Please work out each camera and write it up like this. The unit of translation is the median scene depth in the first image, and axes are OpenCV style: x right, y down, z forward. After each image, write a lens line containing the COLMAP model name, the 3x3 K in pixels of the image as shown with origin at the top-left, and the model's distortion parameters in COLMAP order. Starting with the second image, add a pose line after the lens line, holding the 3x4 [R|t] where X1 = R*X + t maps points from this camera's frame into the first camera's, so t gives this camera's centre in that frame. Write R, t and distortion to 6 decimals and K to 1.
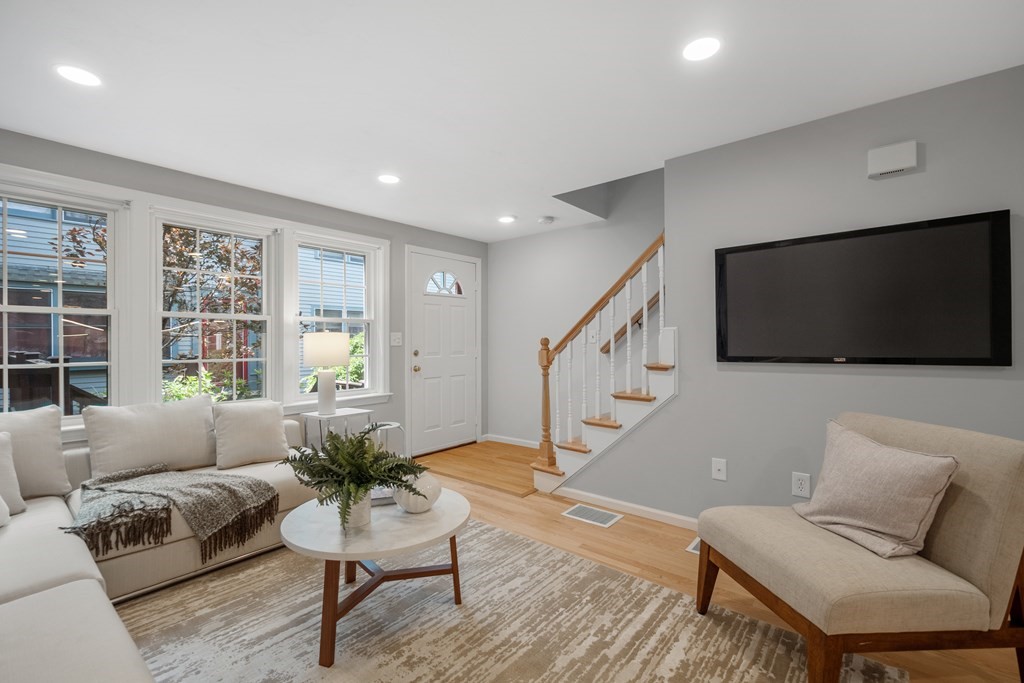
lens RADIAL K [[439.0, 0, 509.2], [0, 439.0, 348.6], [0, 0, 1]] dist [-0.002951, -0.000154]
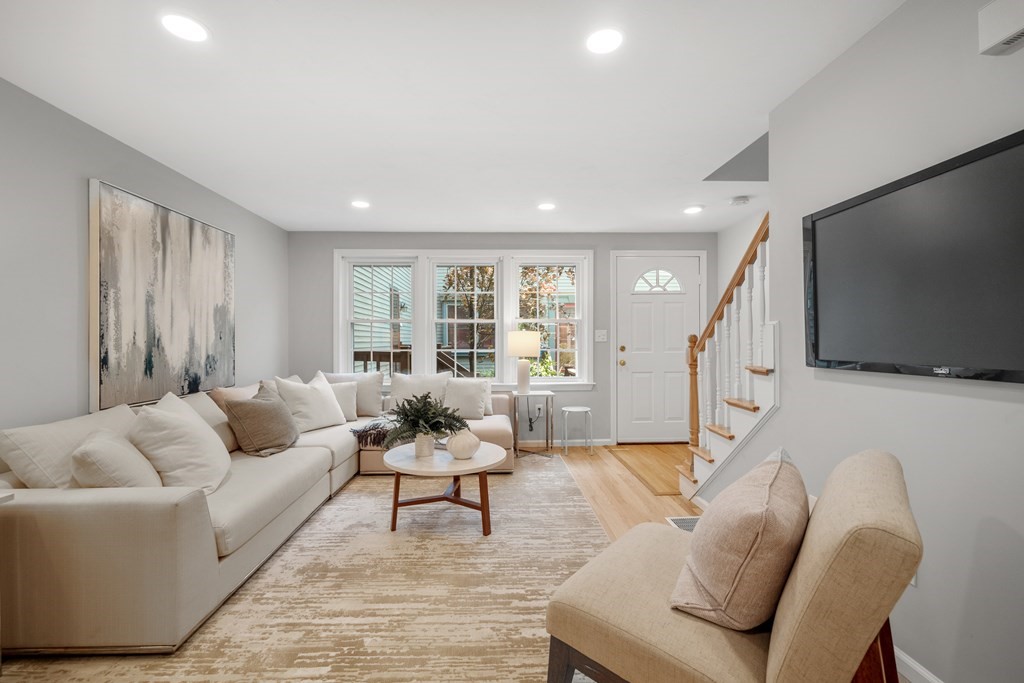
lens RADIAL K [[439.0, 0, 504.2], [0, 439.0, 336.2], [0, 0, 1]] dist [-0.002951, -0.000154]
pose [[0.663375, -0.001577, -0.748285, 0.695278], [-0.012173, 0.999843, -0.012900, -0.004597], [0.748188, 0.017666, 0.663251, 0.114629]]
